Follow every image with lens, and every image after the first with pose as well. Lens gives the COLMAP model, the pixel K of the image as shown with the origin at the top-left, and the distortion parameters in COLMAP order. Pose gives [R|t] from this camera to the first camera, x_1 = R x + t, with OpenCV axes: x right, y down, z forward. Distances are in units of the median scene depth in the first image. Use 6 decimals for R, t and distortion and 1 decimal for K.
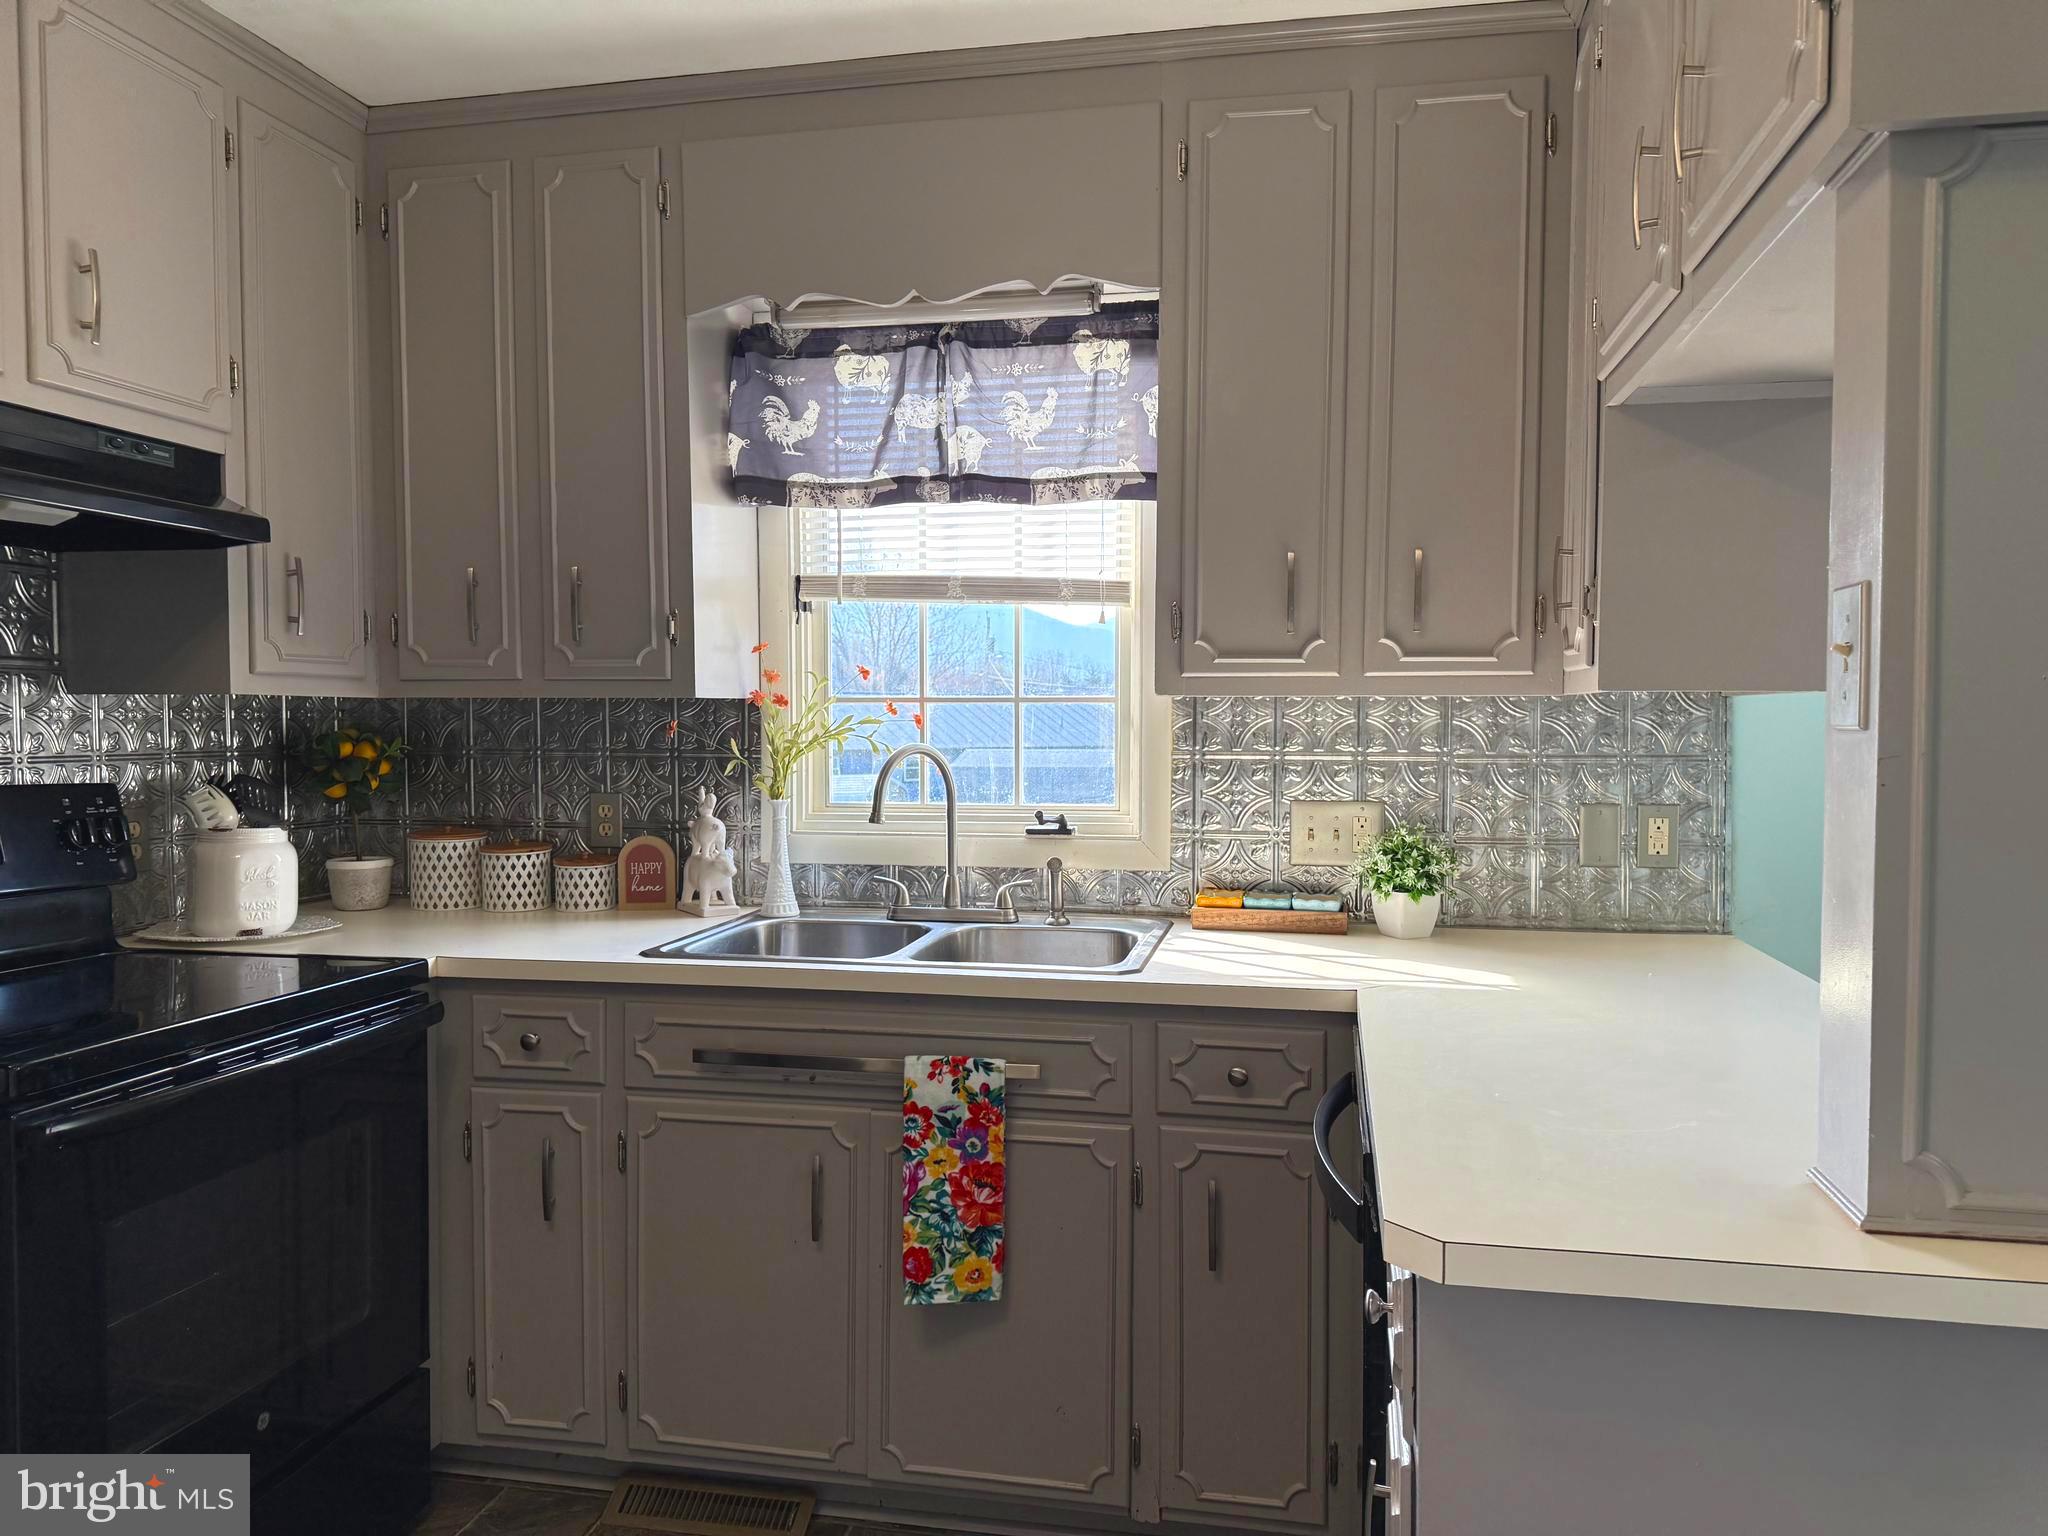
lens RADIAL K [[1427.1, 0, 1037.4], [0, 1427.1, 769.4], [0, 0, 1]] dist [0.122229, -0.173710]
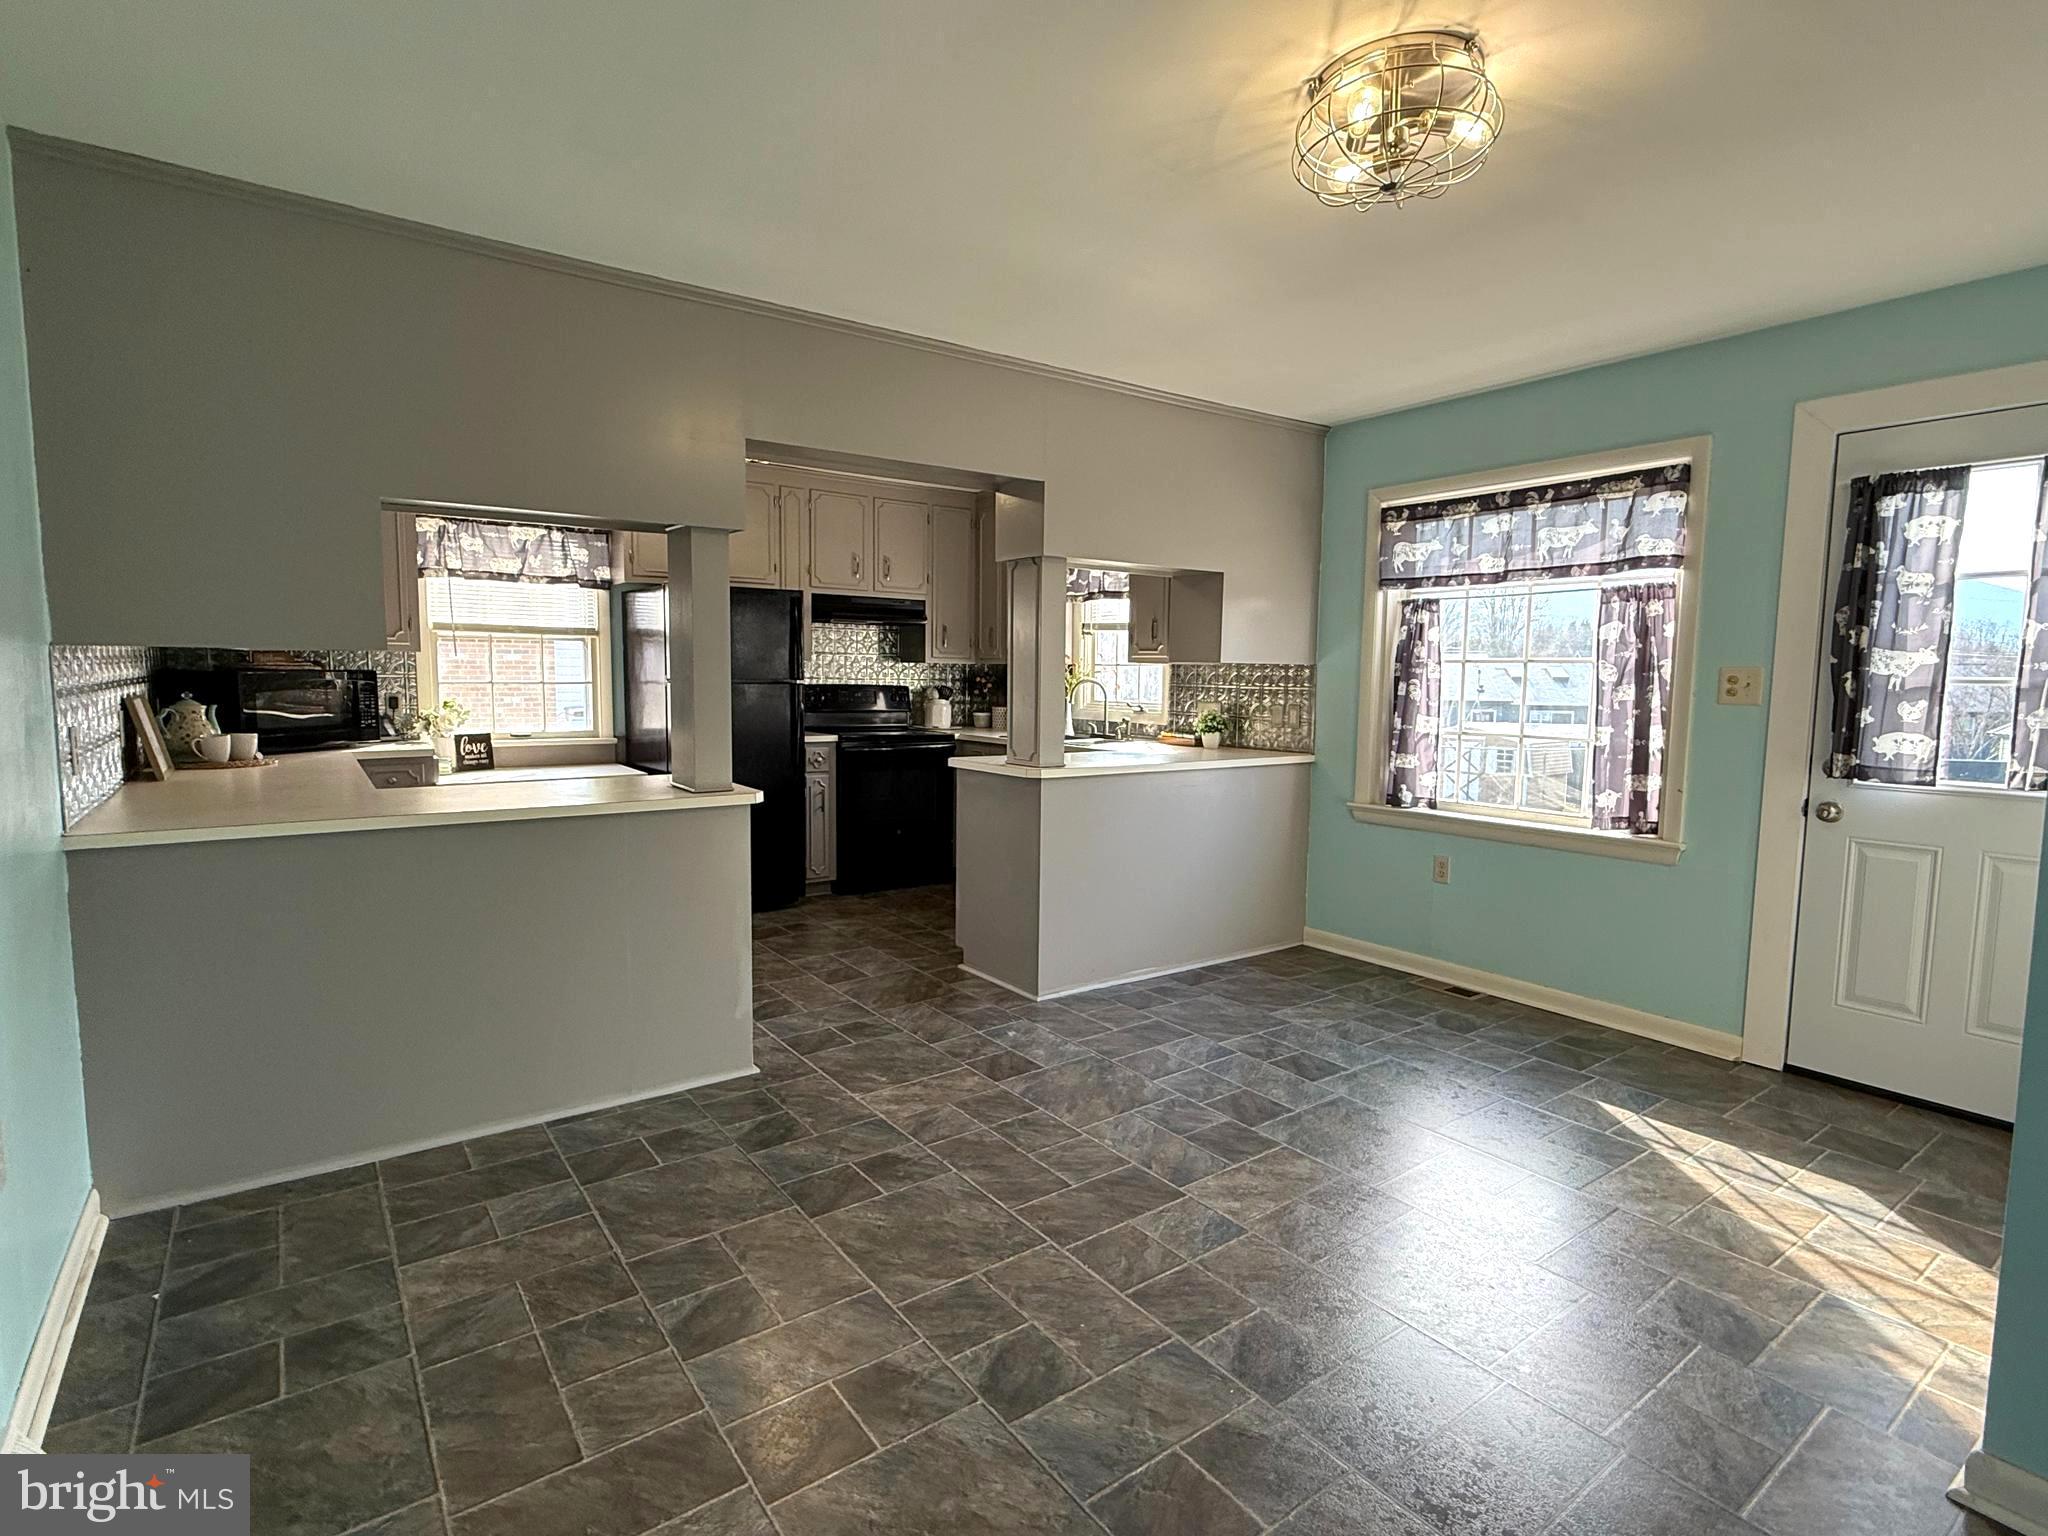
lens RADIAL K [[1016.0, 0, 1017.7], [0, 1016.0, 768.6], [0, 0, 1]] dist [-0.000563, -0.000828]
pose [[0.732306, 0.072434, -0.677113, 1.280197], [-0.035865, 0.997049, 0.067870, 0.031560], [0.680031, -0.025417, 0.732743, -0.708017]]
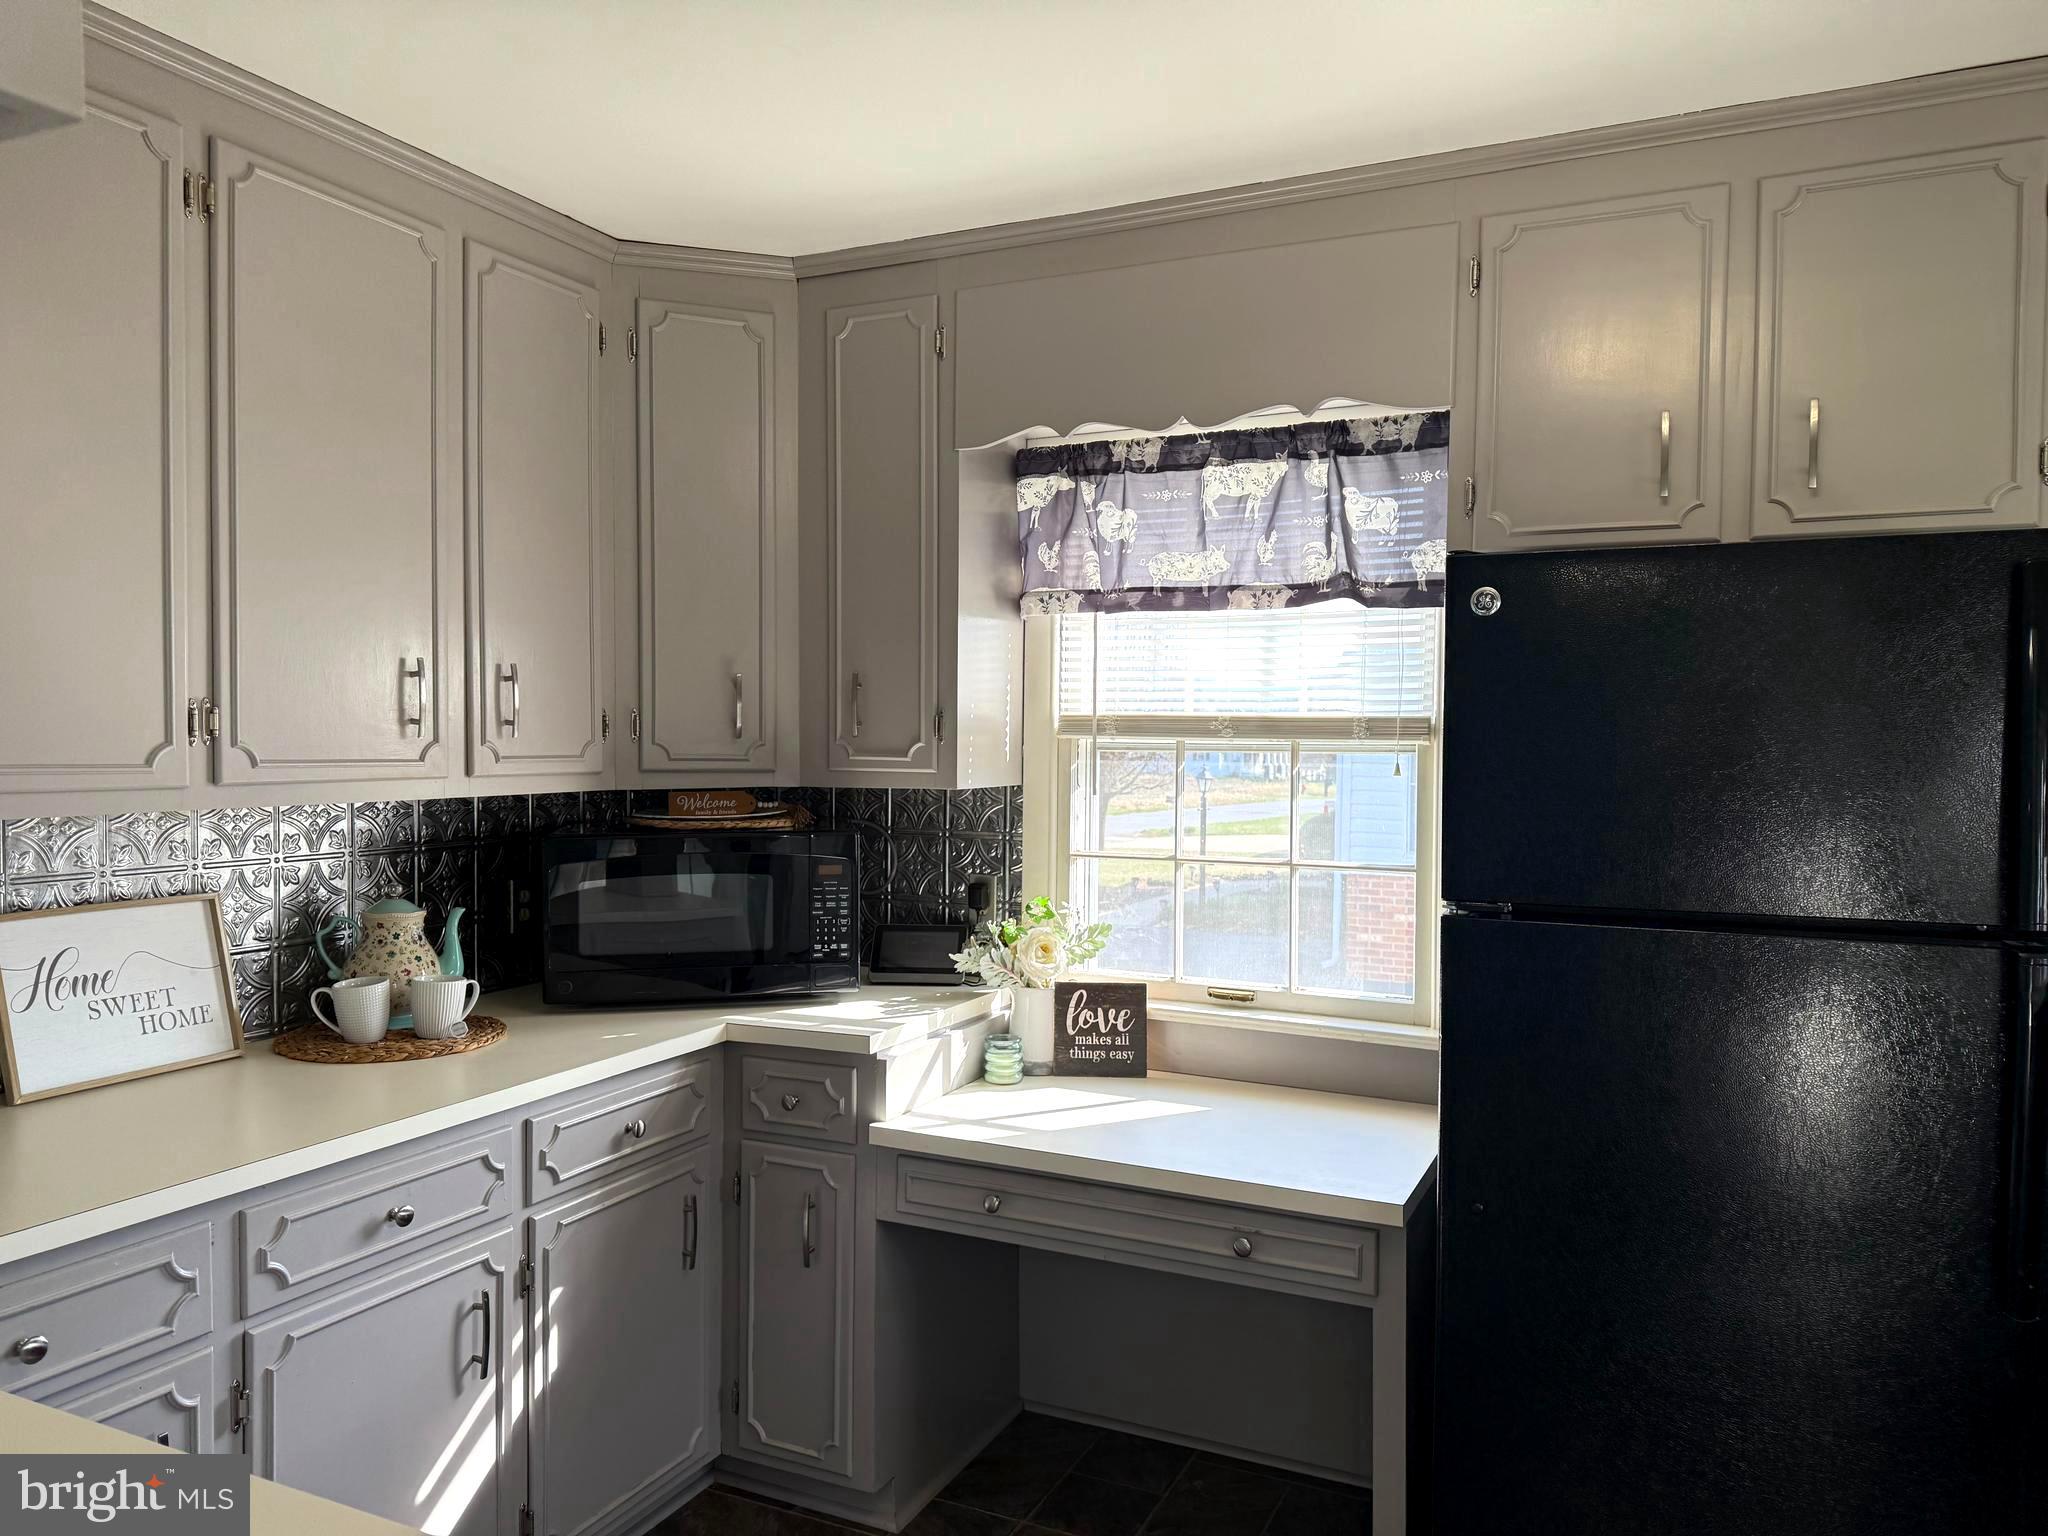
lens RADIAL K [[1417.3, 0, 1018.9], [0, 1417.3, 780.1], [0, 0, 1]] dist [0.131241, -0.197377]
pose [[-0.244200, 0.025161, -0.969398, 0.318179], [-0.042428, 0.998429, 0.036602, -0.060963], [0.968796, 0.050068, -0.242749, 0.184006]]
